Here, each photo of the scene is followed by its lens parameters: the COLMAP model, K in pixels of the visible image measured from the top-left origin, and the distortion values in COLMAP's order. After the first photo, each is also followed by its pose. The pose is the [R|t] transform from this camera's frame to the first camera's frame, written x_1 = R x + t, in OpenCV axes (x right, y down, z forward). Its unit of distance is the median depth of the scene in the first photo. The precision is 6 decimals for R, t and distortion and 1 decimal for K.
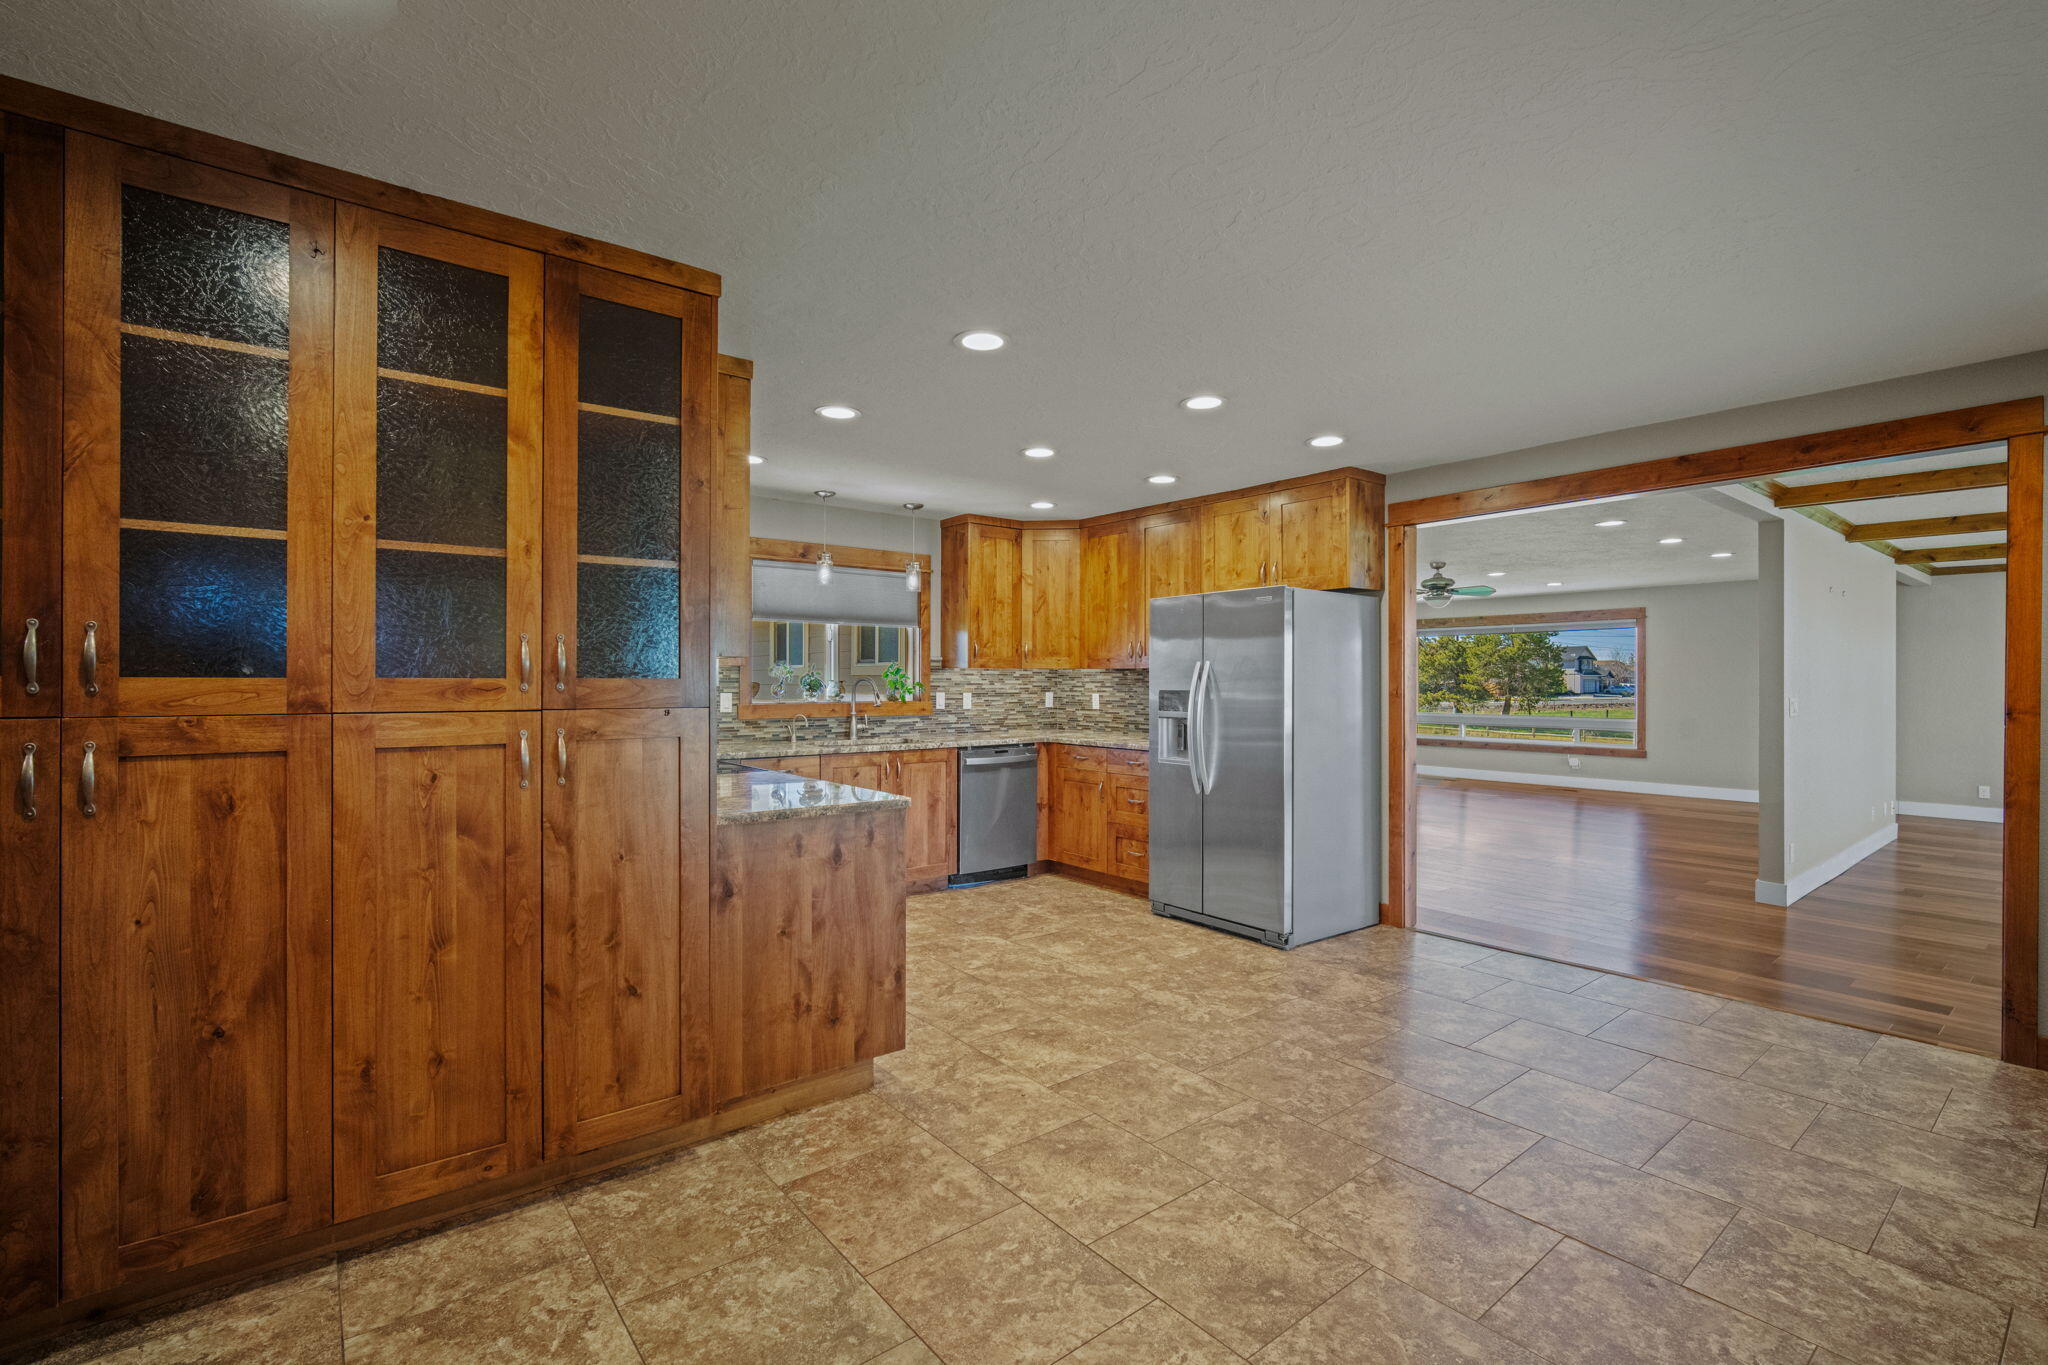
lens RADIAL K [[875.8, 0, 1029.5], [0, 875.8, 674.9], [0, 0, 1]] dist [-0.012454, 0.004053]
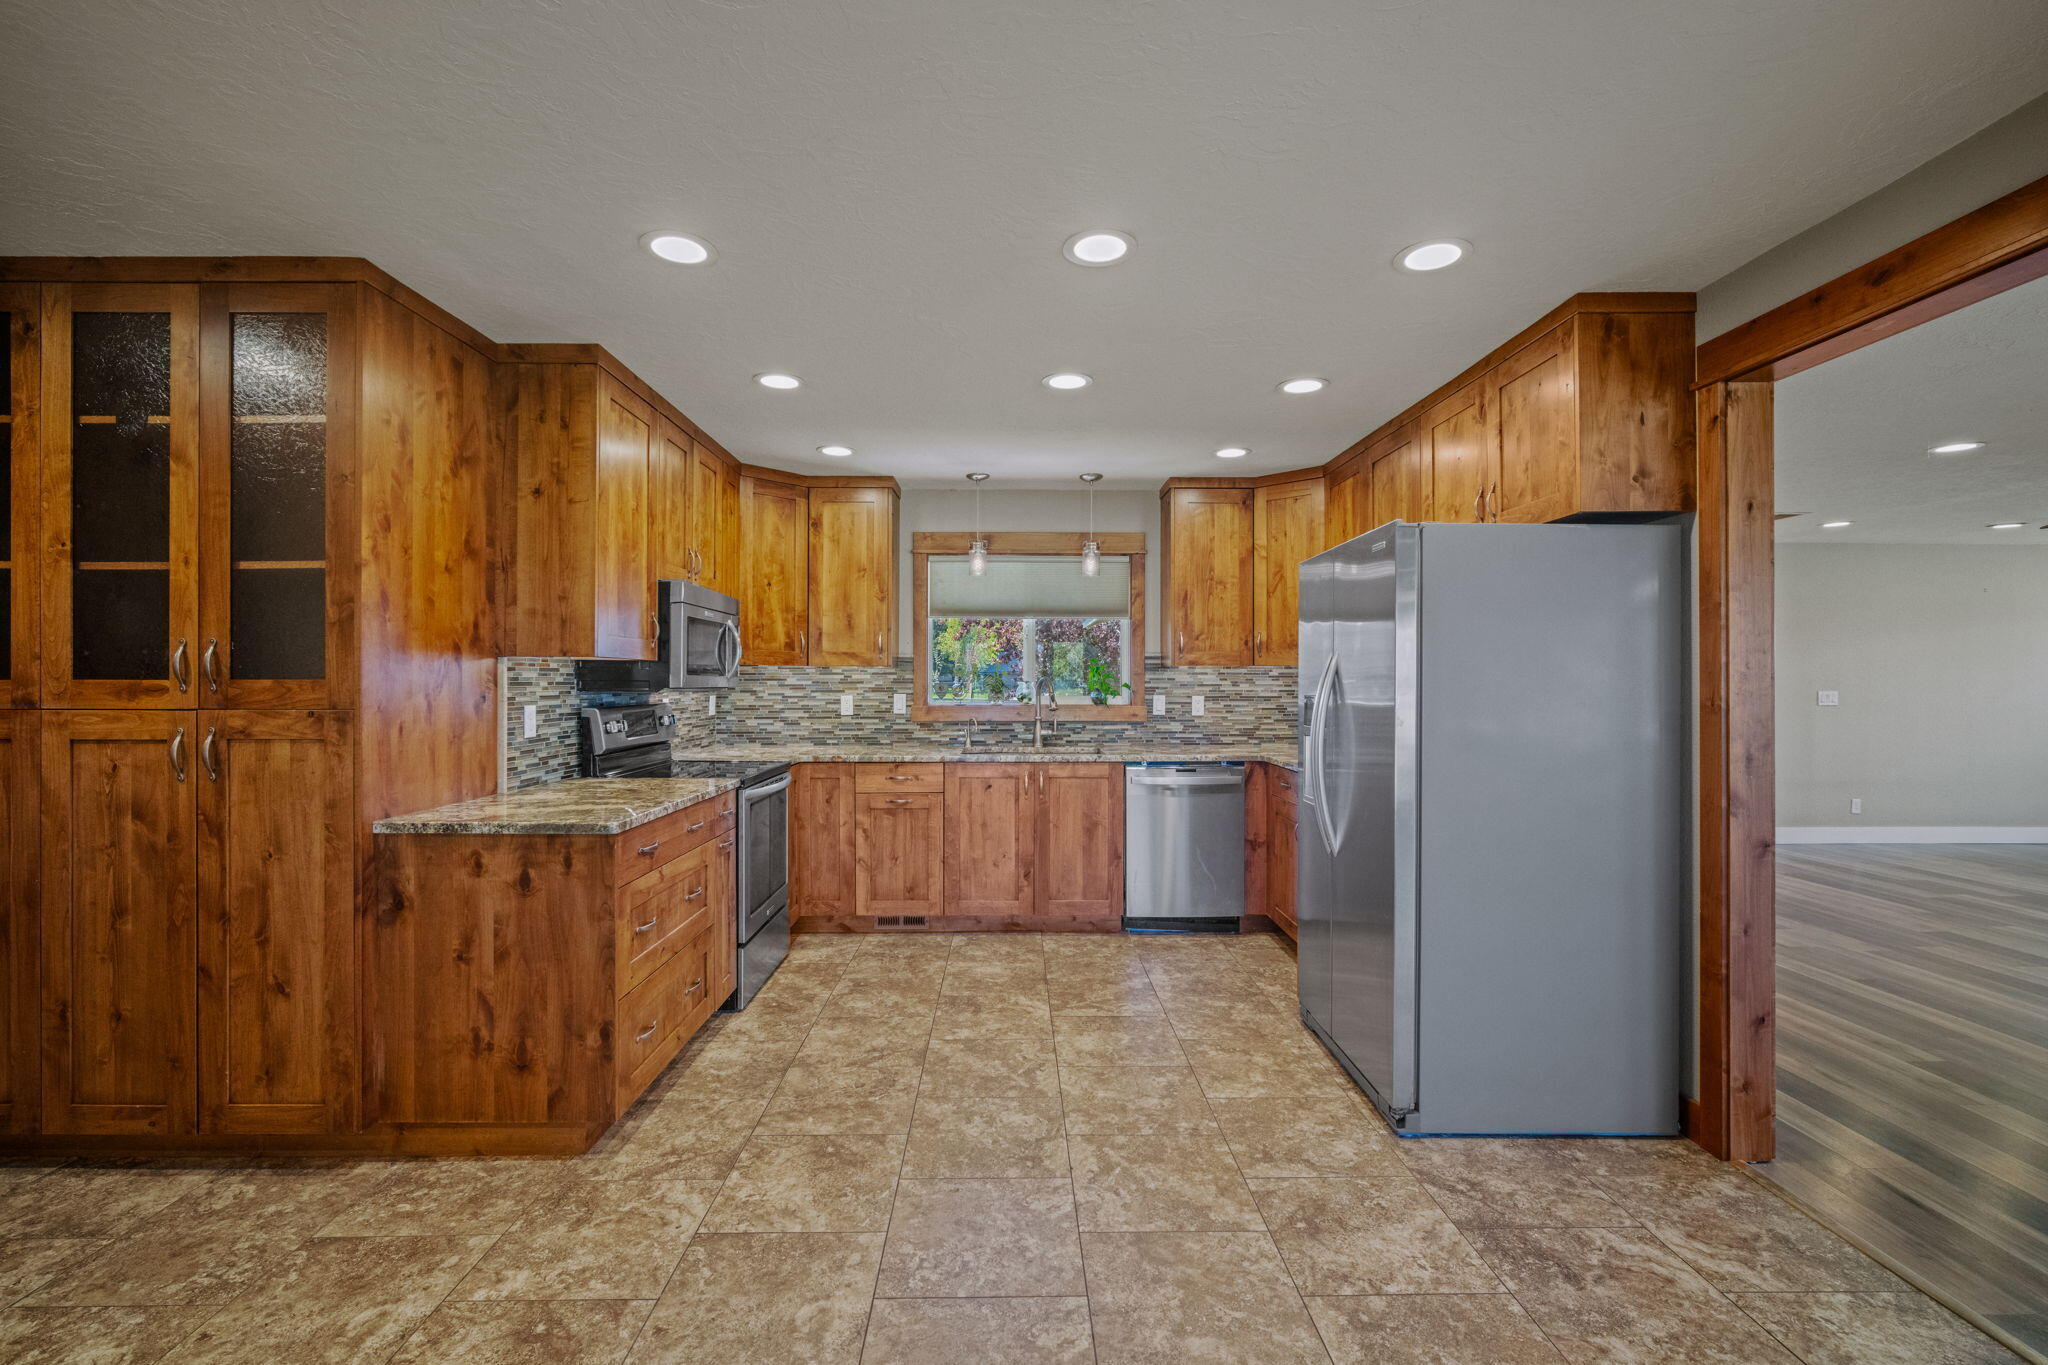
lens RADIAL K [[875.8, 0, 1029.5], [0, 875.8, 674.9], [0, 0, 1]] dist [-0.012454, 0.004053]
pose [[0.801003, -0.004931, -0.598640, 0.735693], [0.004790, 0.999987, -0.001828, 0.003831], [0.598641, -0.001403, 0.801016, 0.620892]]
